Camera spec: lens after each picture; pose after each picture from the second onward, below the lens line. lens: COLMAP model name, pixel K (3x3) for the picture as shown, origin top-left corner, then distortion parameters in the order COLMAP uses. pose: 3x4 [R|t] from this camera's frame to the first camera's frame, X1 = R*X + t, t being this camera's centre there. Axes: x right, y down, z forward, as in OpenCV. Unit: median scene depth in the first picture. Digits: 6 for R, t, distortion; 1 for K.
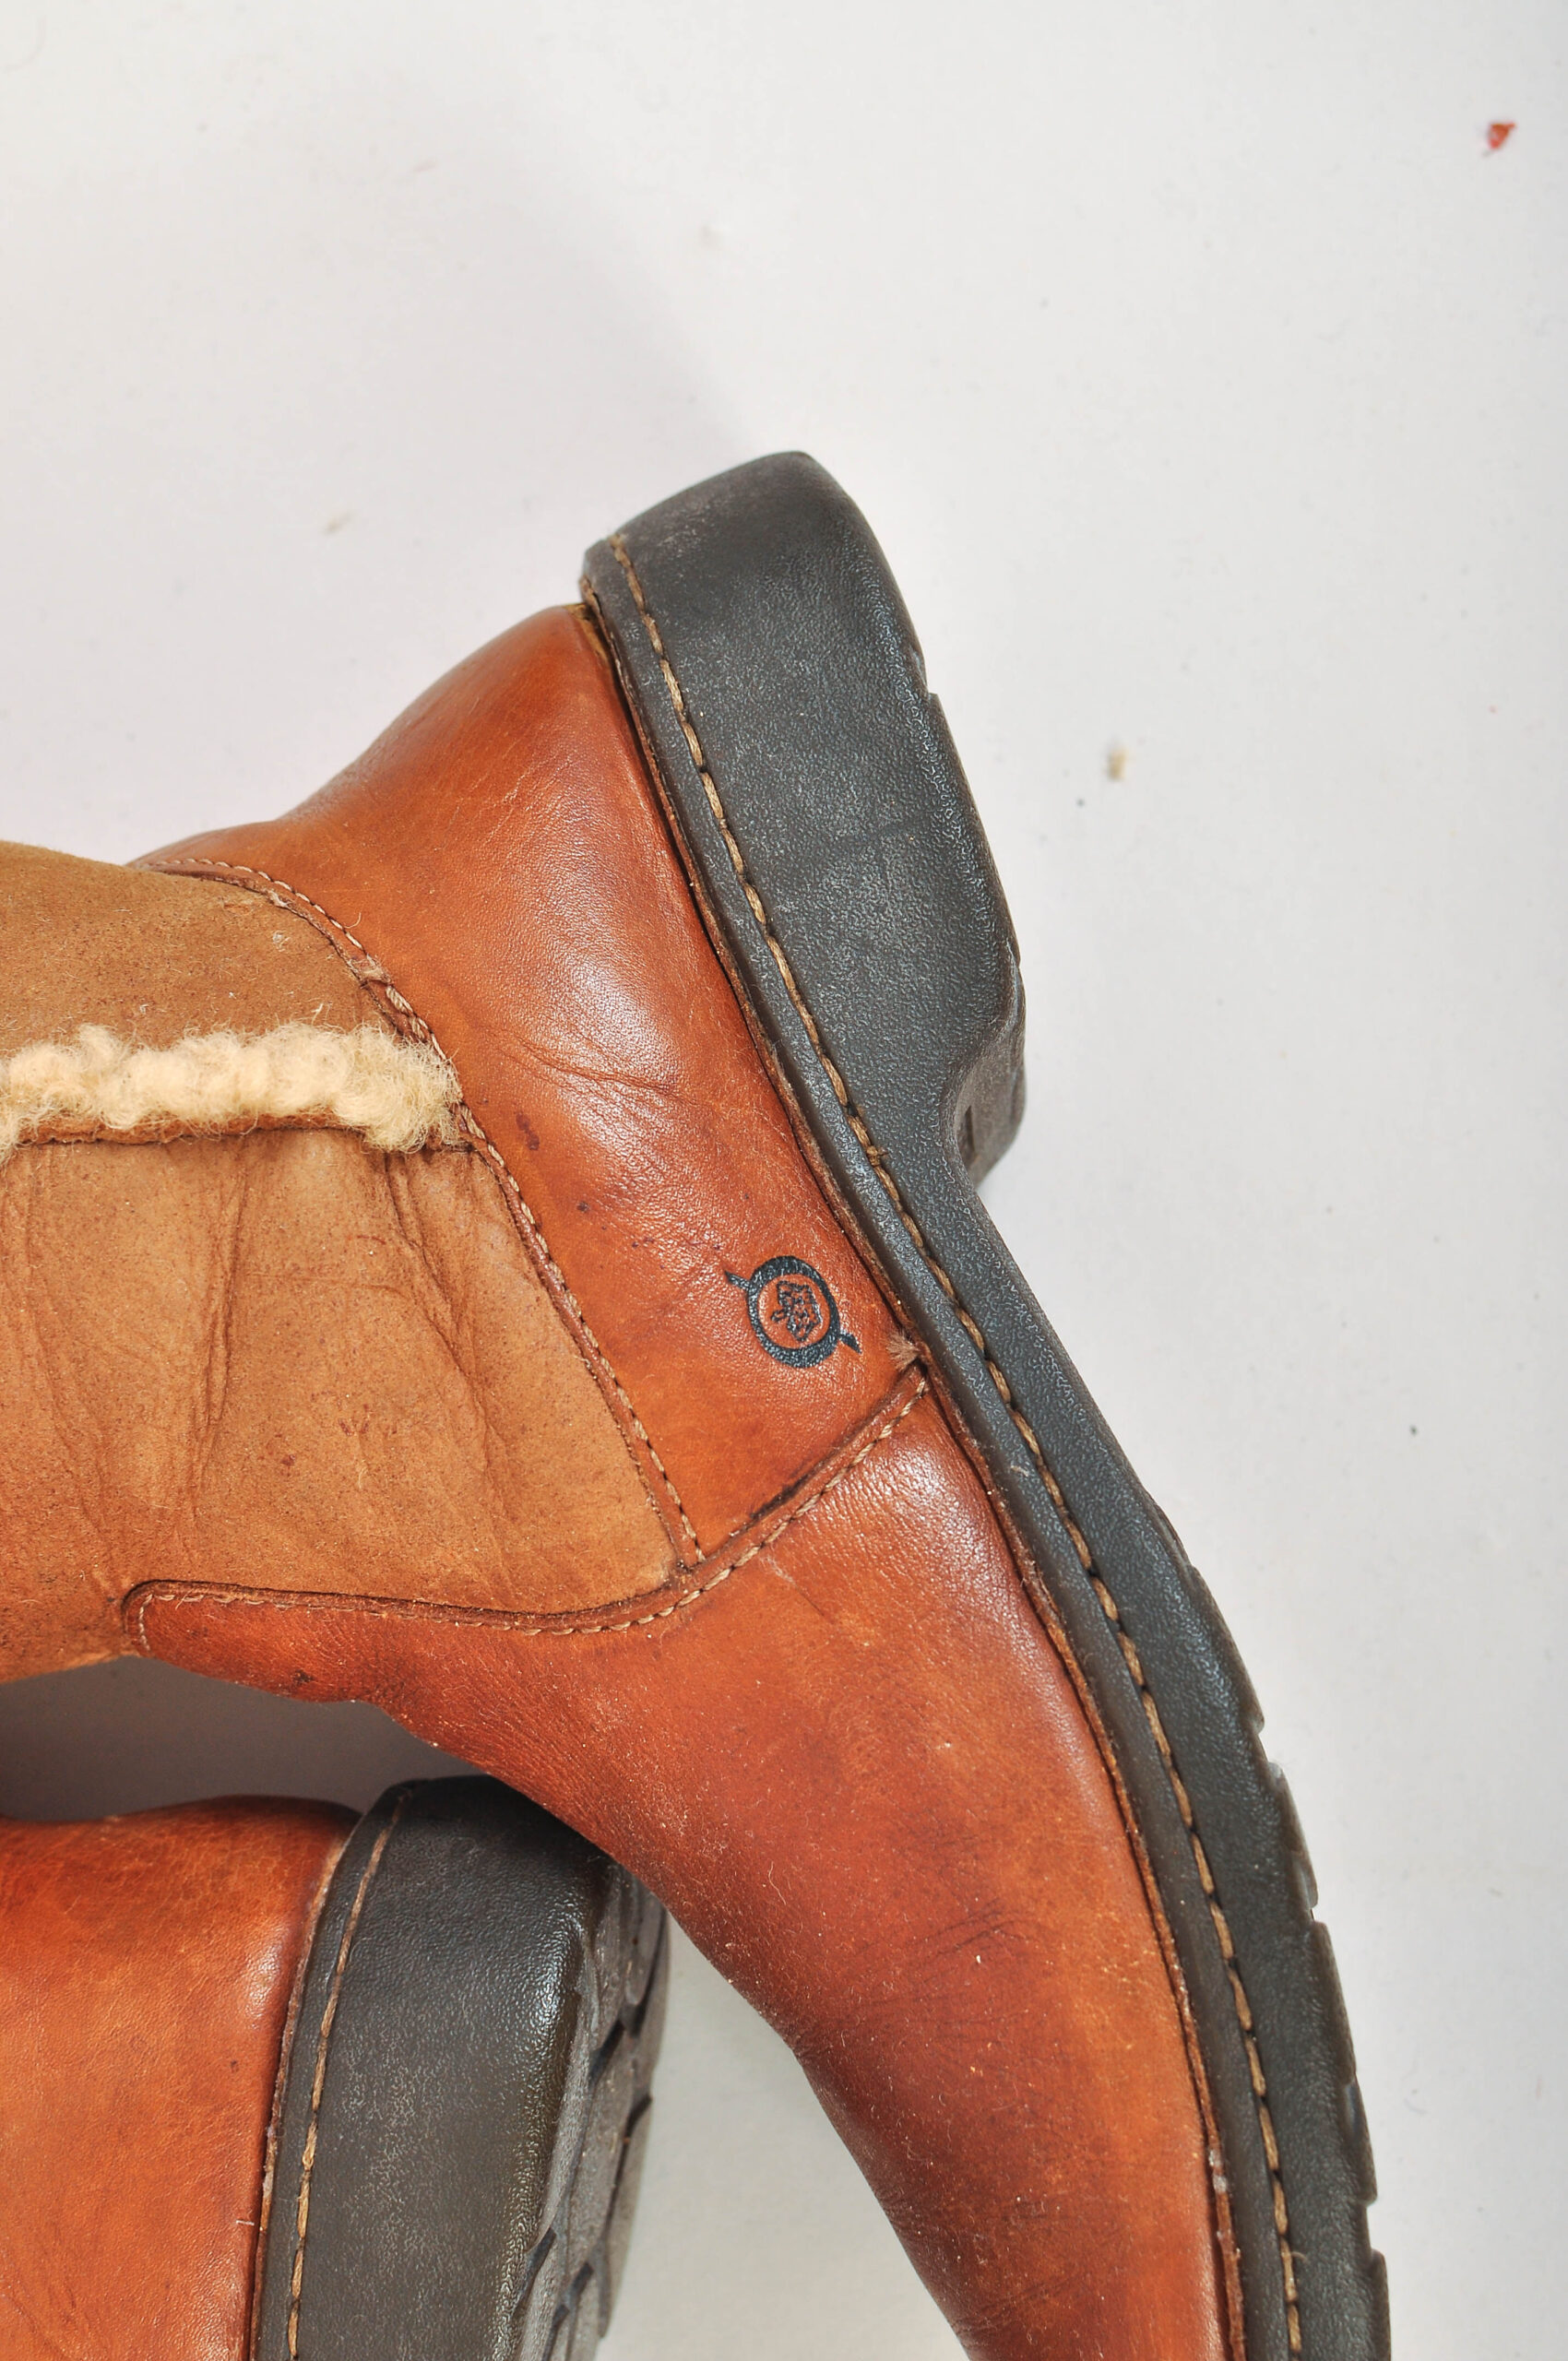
lens RADIAL K [[3691.1, 0, 786.1], [0, 3691.1, 1177.3], [0, 0, 1]] dist [-0.217083, 0.000000]
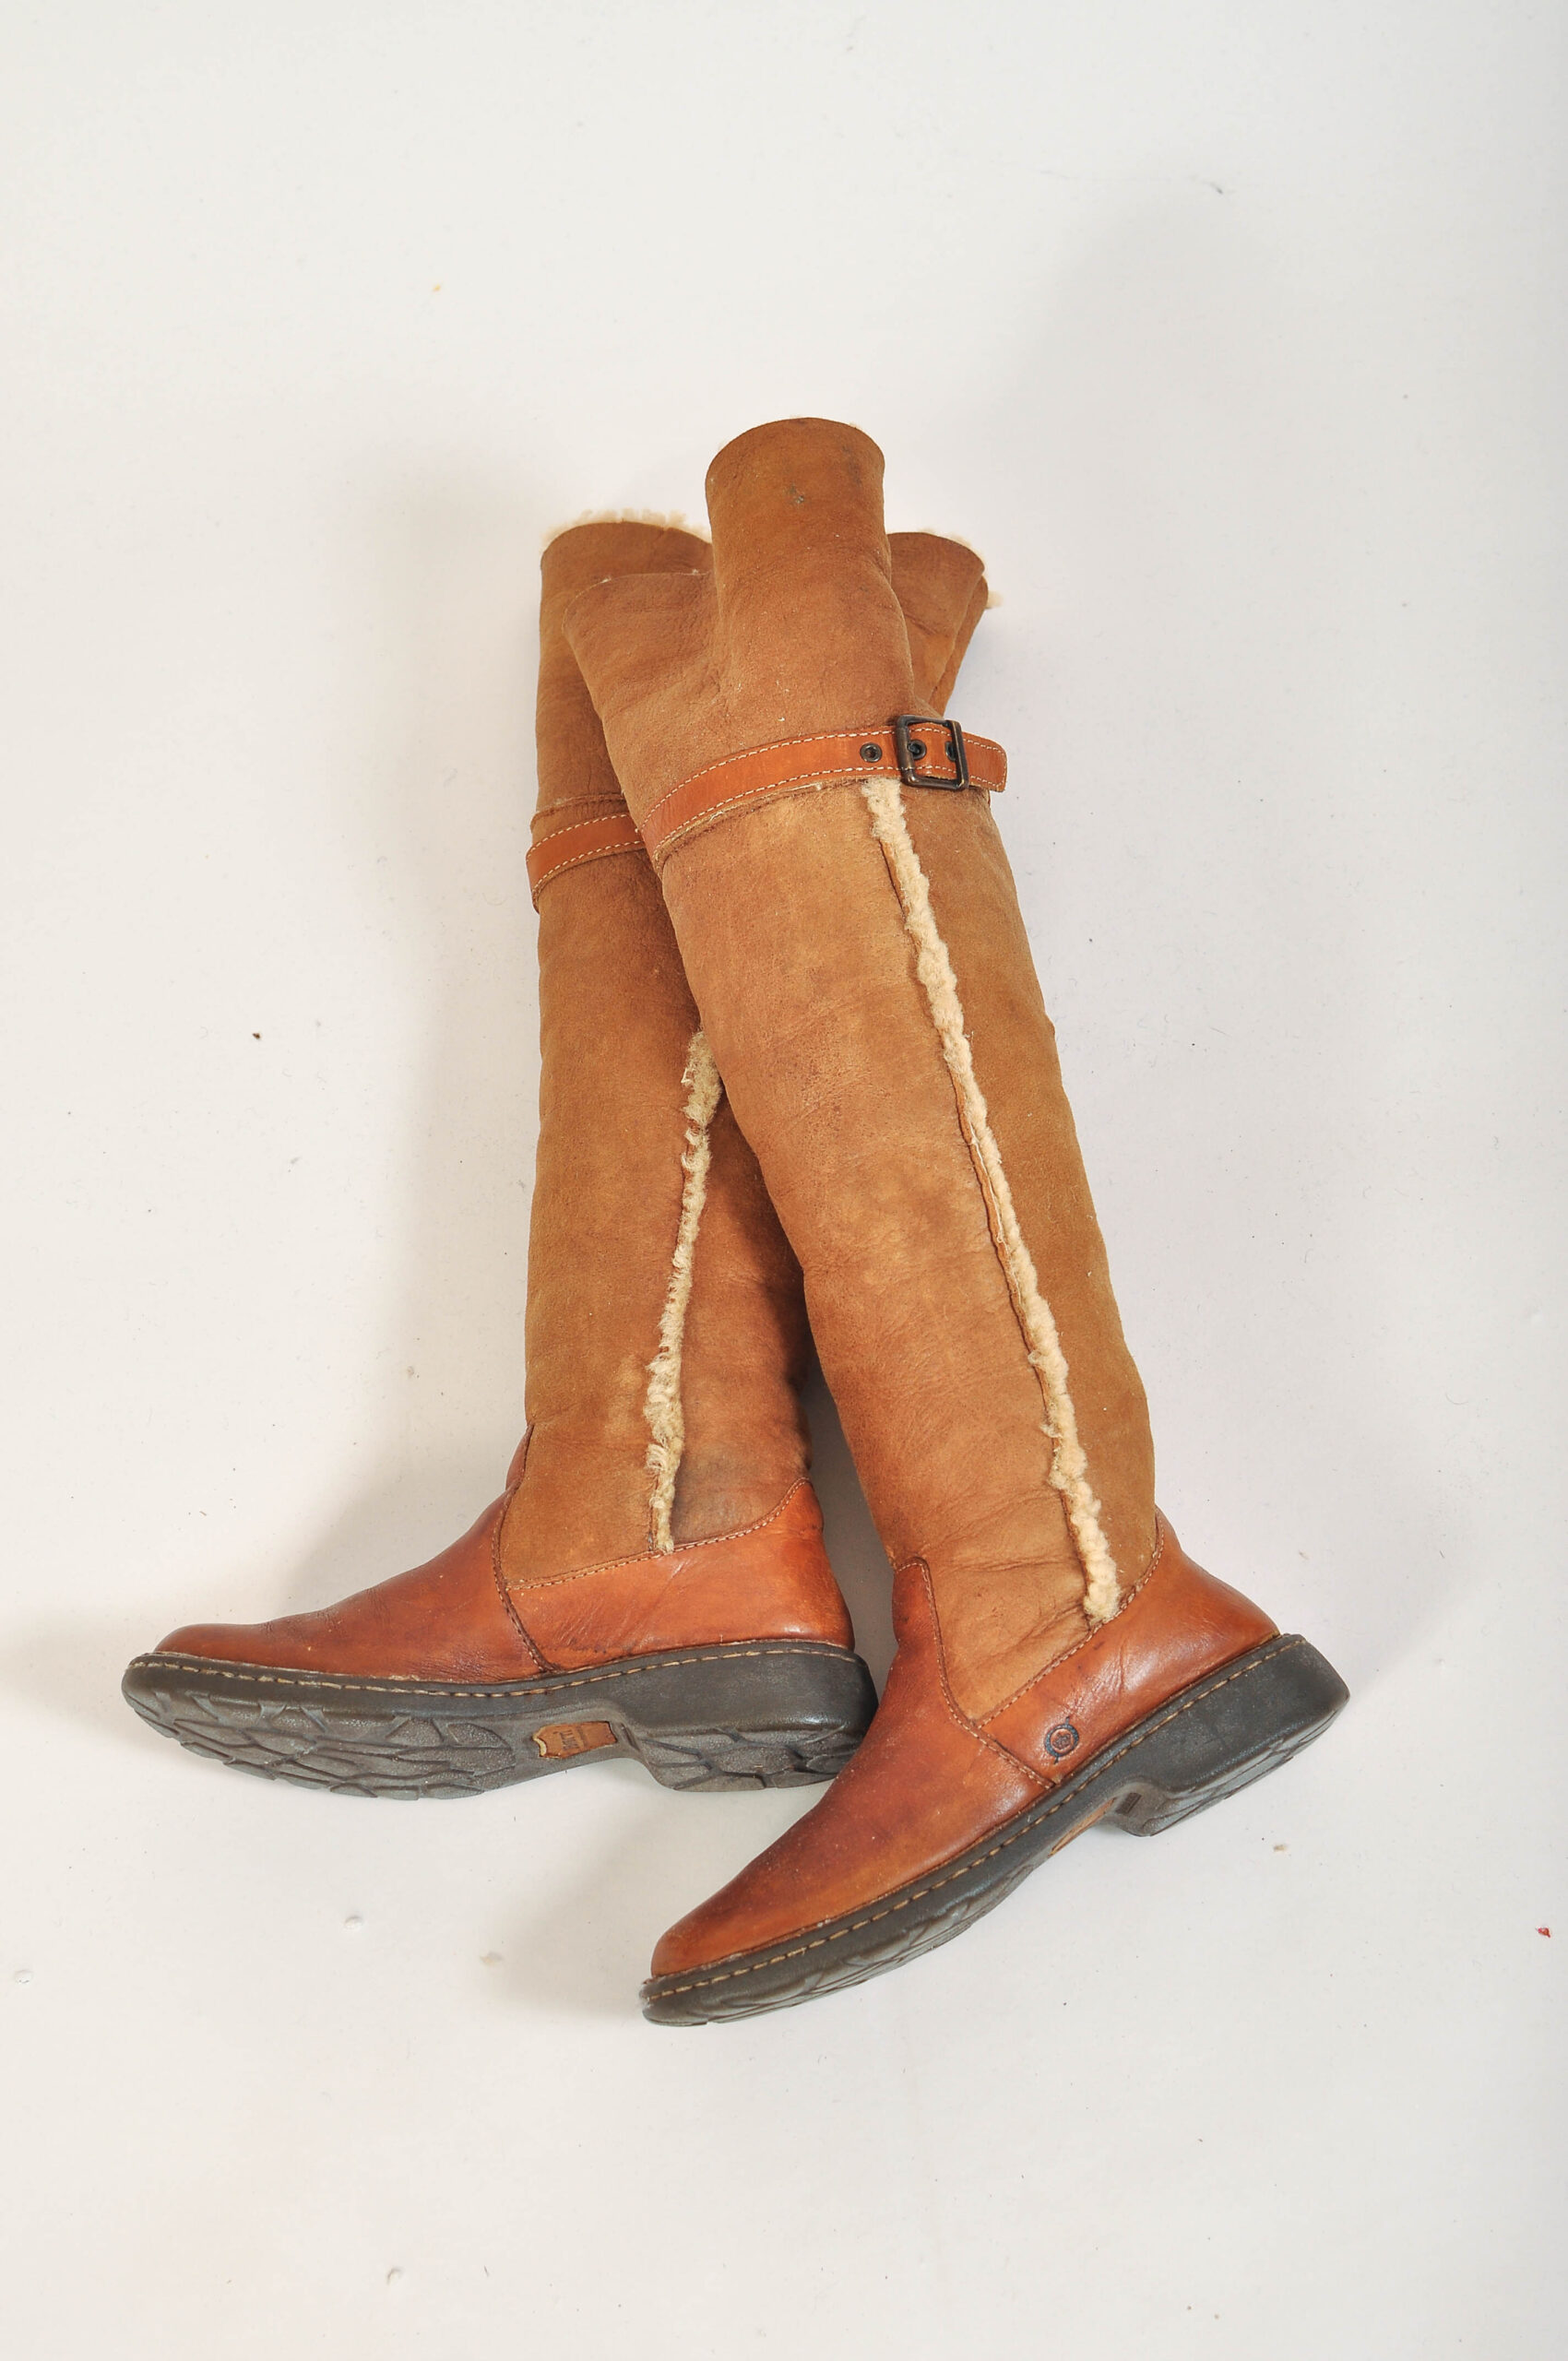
lens RADIAL K [[3691.1, 0, 785.1], [0, 3691.1, 1182.1], [0, 0, 1]] dist [-0.217083, 0.000000]
pose [[0.204245, 0.929506, -0.307088, 0.468024], [-0.975233, 0.220406, 0.018502, 0.103430], [0.084882, 0.295703, 0.951501, -2.110538]]
